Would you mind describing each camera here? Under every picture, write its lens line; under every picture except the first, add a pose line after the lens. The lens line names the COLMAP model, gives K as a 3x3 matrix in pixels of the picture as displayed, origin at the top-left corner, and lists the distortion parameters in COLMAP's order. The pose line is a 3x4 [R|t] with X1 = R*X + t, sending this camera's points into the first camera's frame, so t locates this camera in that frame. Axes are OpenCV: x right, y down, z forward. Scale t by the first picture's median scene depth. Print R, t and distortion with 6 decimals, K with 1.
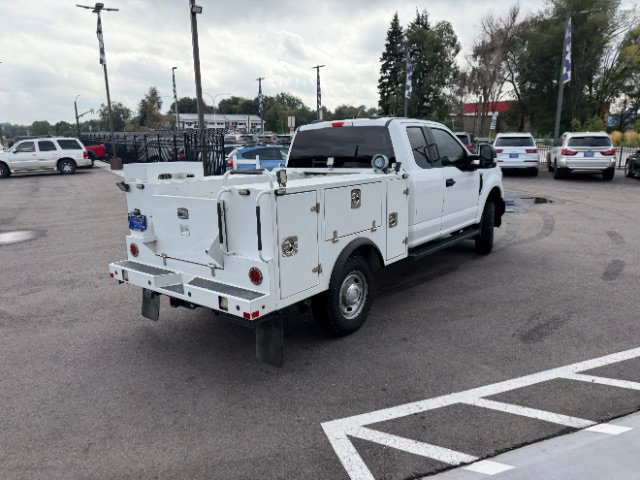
lens RADIAL K [[449.0, 0, 318.3], [0, 449.0, 238.9], [0, 0, 1]] dist [0.045221, -0.058163]
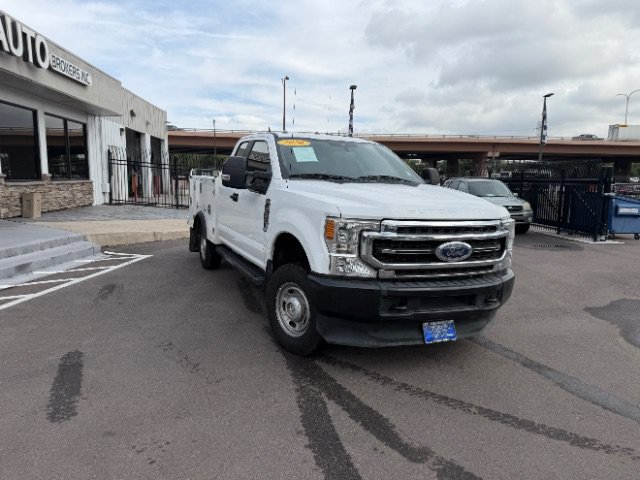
lens RADIAL K [[451.1, 0, 317.4], [0, 451.1, 234.2], [0, 0, 1]] dist [0.040749, -0.049600]
pose [[-0.438596, 0.122971, -0.890231, 0.659444], [-0.211370, 0.948689, 0.235183, -0.191123], [0.873473, 0.291319, -0.390099, 0.952372]]
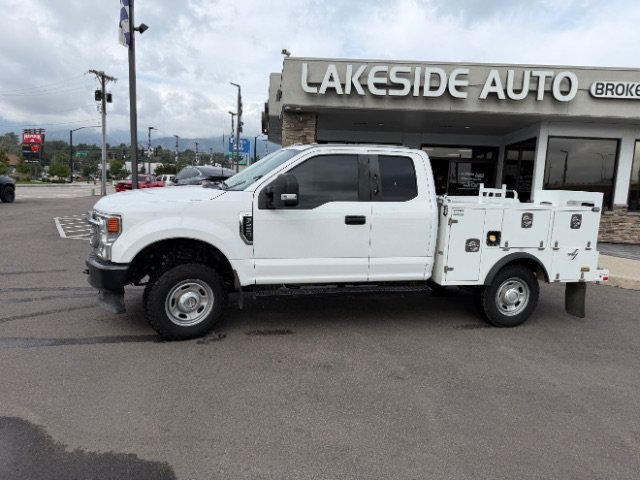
lens RADIAL K [[450.2, 0, 317.6], [0, 450.2, 239.1], [0, 0, 1]] dist [0.026409, -0.033571]
pose [[-0.813434, -0.091958, 0.574342, -0.251423], [0.095260, 0.953030, 0.287505, -0.229732], [-0.573803, 0.288578, -0.766467, 1.176092]]
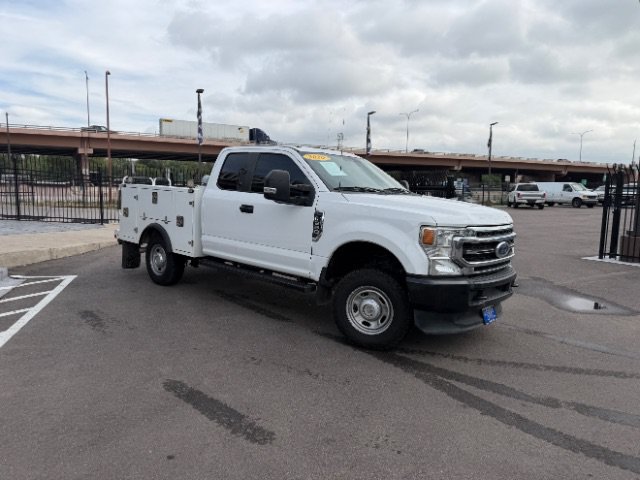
lens RADIAL K [[449.0, 0, 318.3], [0, 449.0, 238.9], [0, 0, 1]] dist [0.045221, -0.058163]
pose [[-0.043018, 0.135988, -0.989776, 0.756480], [-0.243497, 0.959392, 0.142396, -0.144587], [0.968947, 0.247133, -0.008158, 0.721384]]
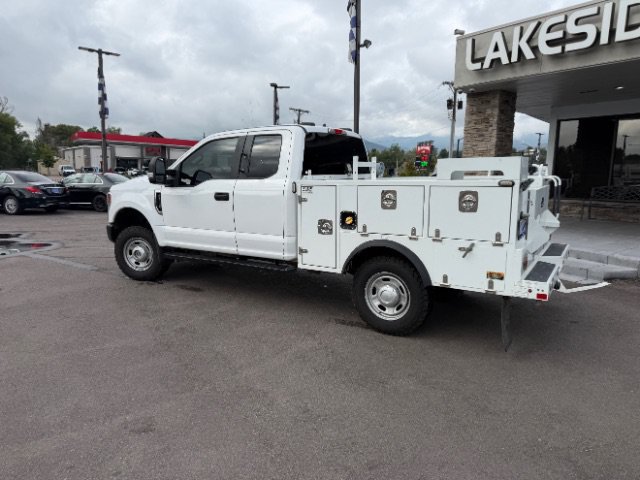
lens RADIAL K [[449.0, 0, 318.3], [0, 449.0, 238.9], [0, 0, 1]] dist [0.045221, -0.058163]
pose [[-0.108938, -0.121546, 0.986590, -0.570039], [0.210277, 0.967219, 0.142378, -0.103092], [-0.971553, 0.222967, -0.079808, 0.693269]]
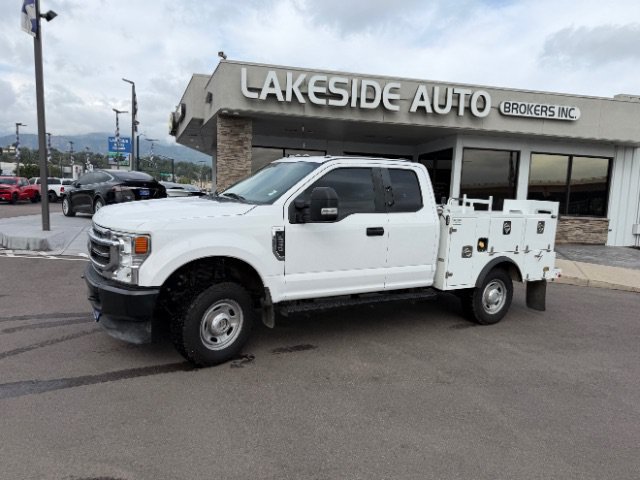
lens RADIAL K [[449.0, 0, 318.3], [0, 449.0, 238.9], [0, 0, 1]] dist [0.045221, -0.058163]
pose [[-0.933864, -0.063481, 0.351950, -0.113653], [0.048166, 0.952828, 0.299666, -0.251015], [-0.354371, 0.296799, -0.886753, 1.243034]]
